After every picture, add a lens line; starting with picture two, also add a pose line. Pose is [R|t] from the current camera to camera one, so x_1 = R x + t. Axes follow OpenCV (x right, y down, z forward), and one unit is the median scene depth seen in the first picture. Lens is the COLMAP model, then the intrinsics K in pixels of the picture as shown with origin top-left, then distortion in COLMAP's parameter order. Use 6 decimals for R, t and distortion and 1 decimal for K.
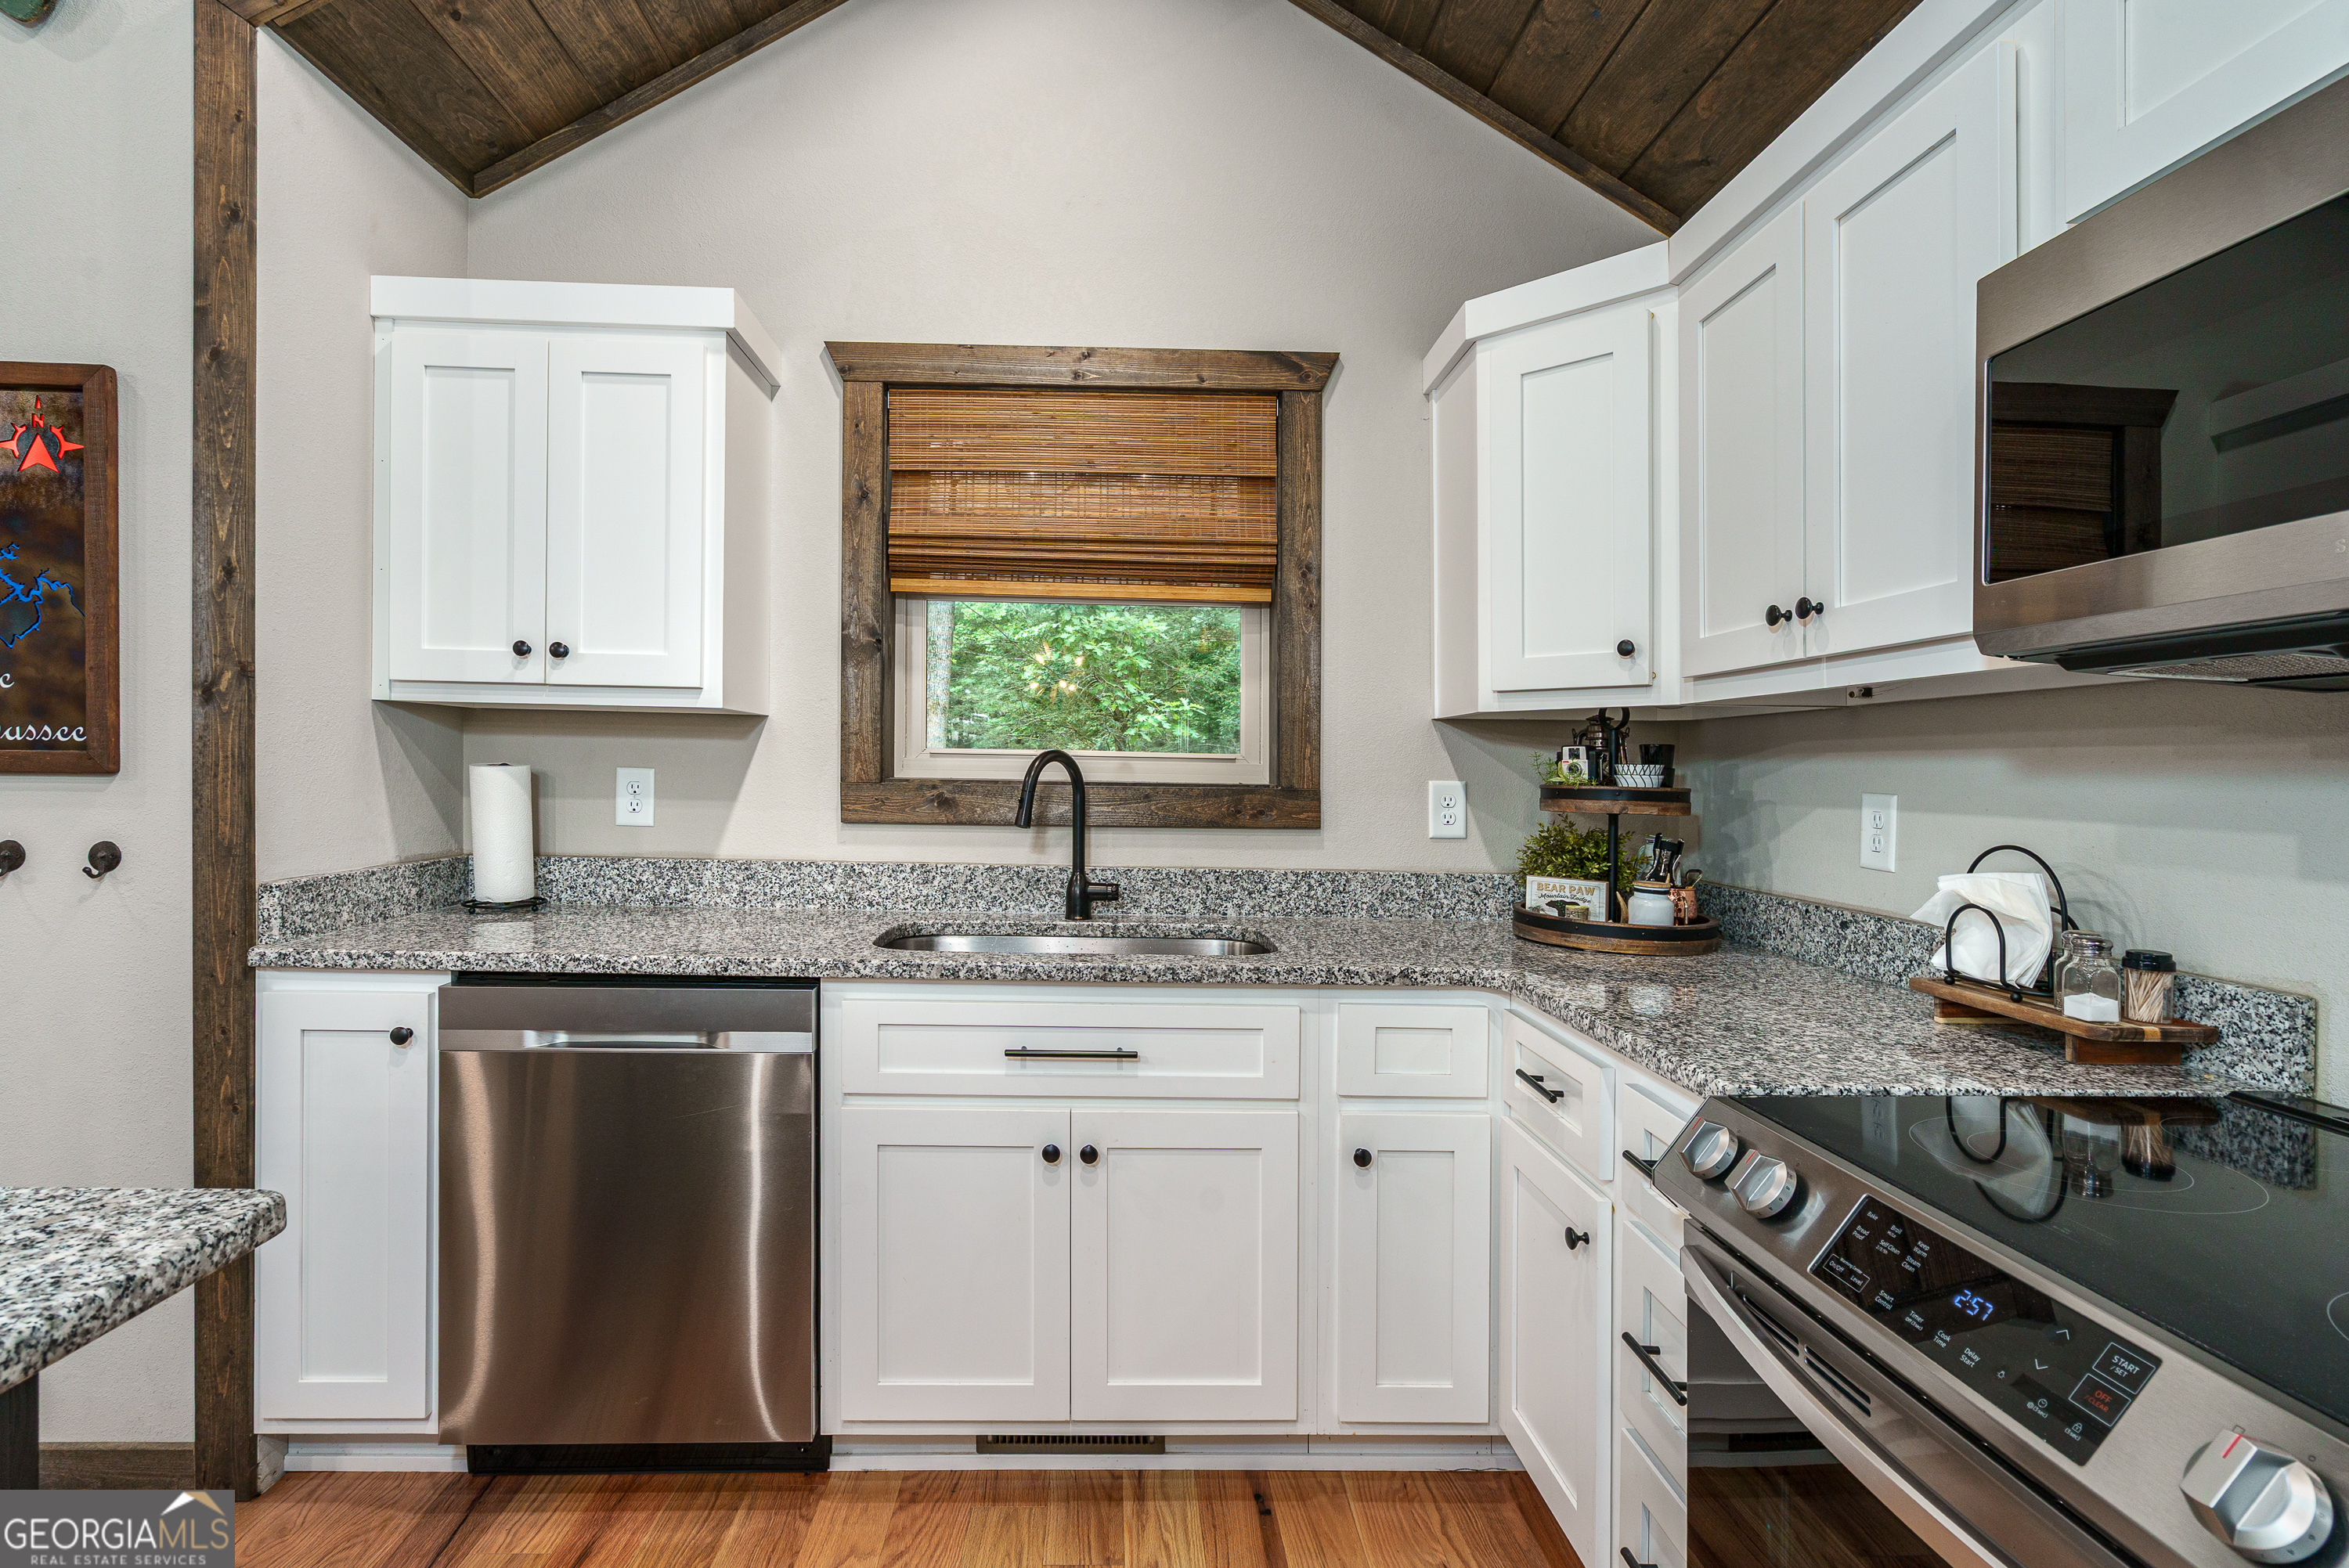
lens RADIAL K [[1119.9, 0, 1126.3], [0, 1119.9, 752.5], [0, 0, 1]] dist [-0.000944, 0.001018]
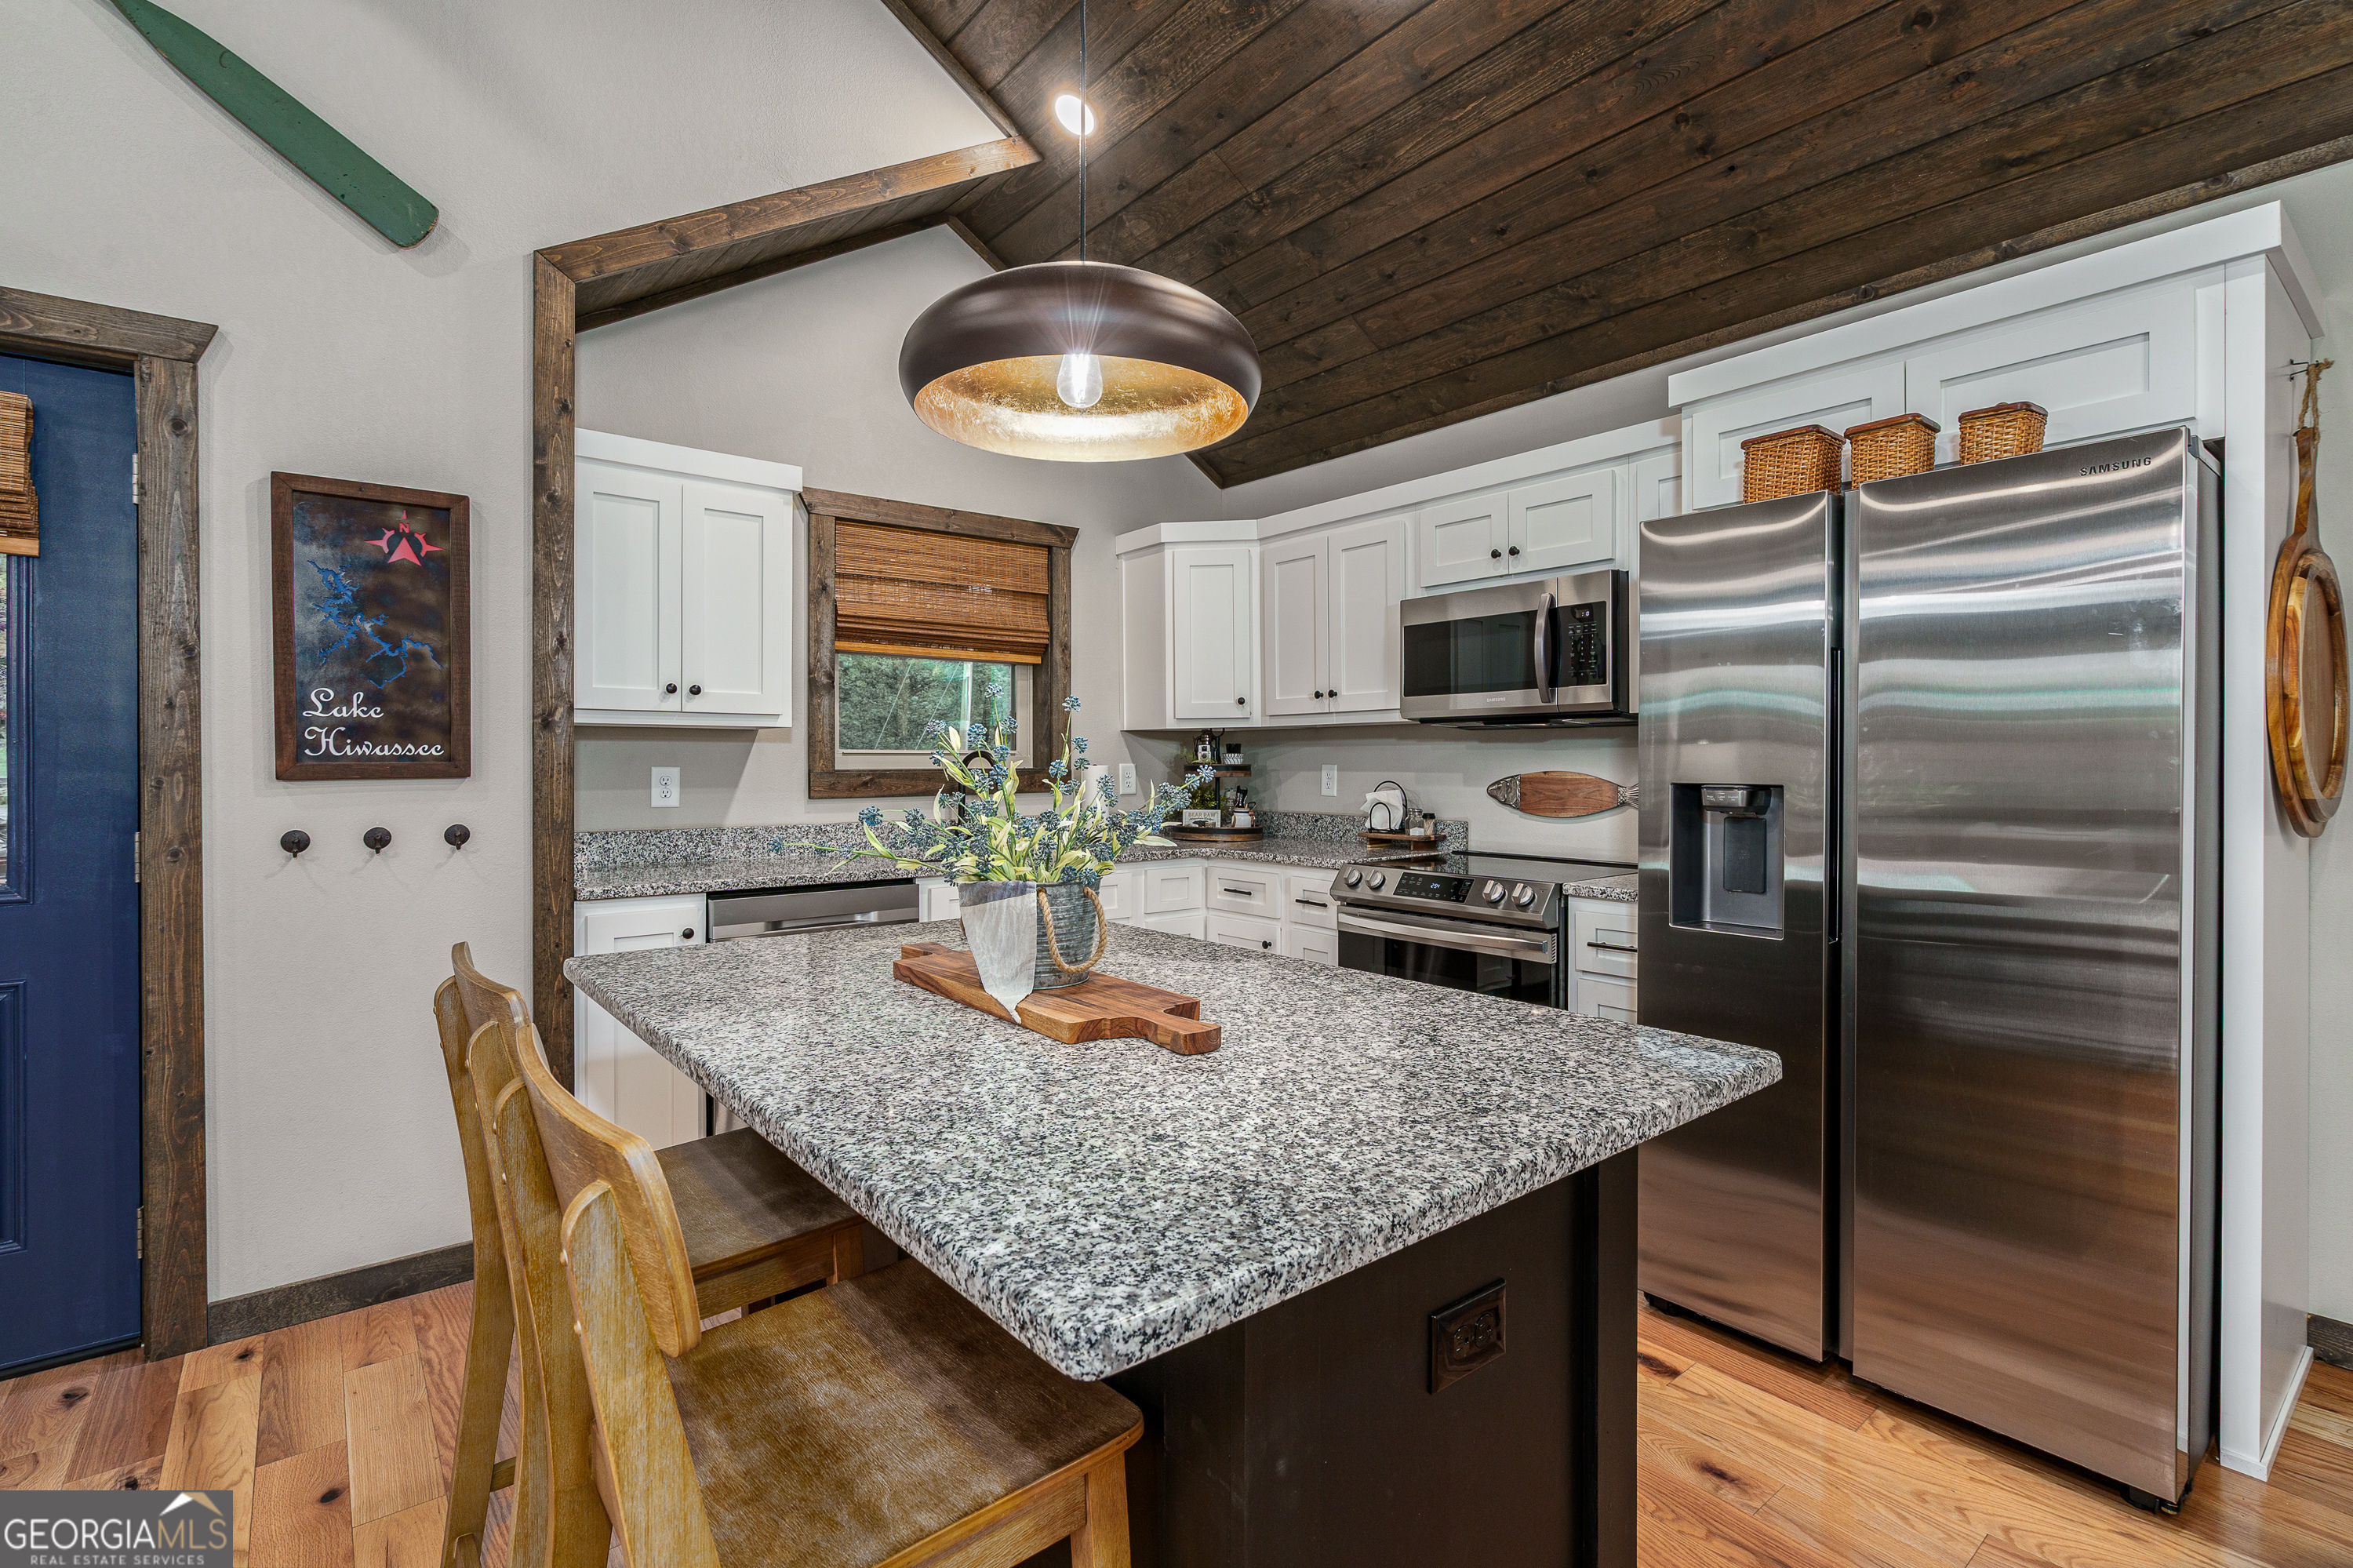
lens RADIAL K [[1091.1, 0, 1189.1], [0, 1091.1, 760.7], [0, 0, 1]] dist [-0.001662, -0.000038]
pose [[0.789598, -0.019943, 0.613300, -1.028968], [0.008450, 0.999730, 0.021630, -0.025153], [-0.613566, -0.011897, 0.789554, -0.684184]]
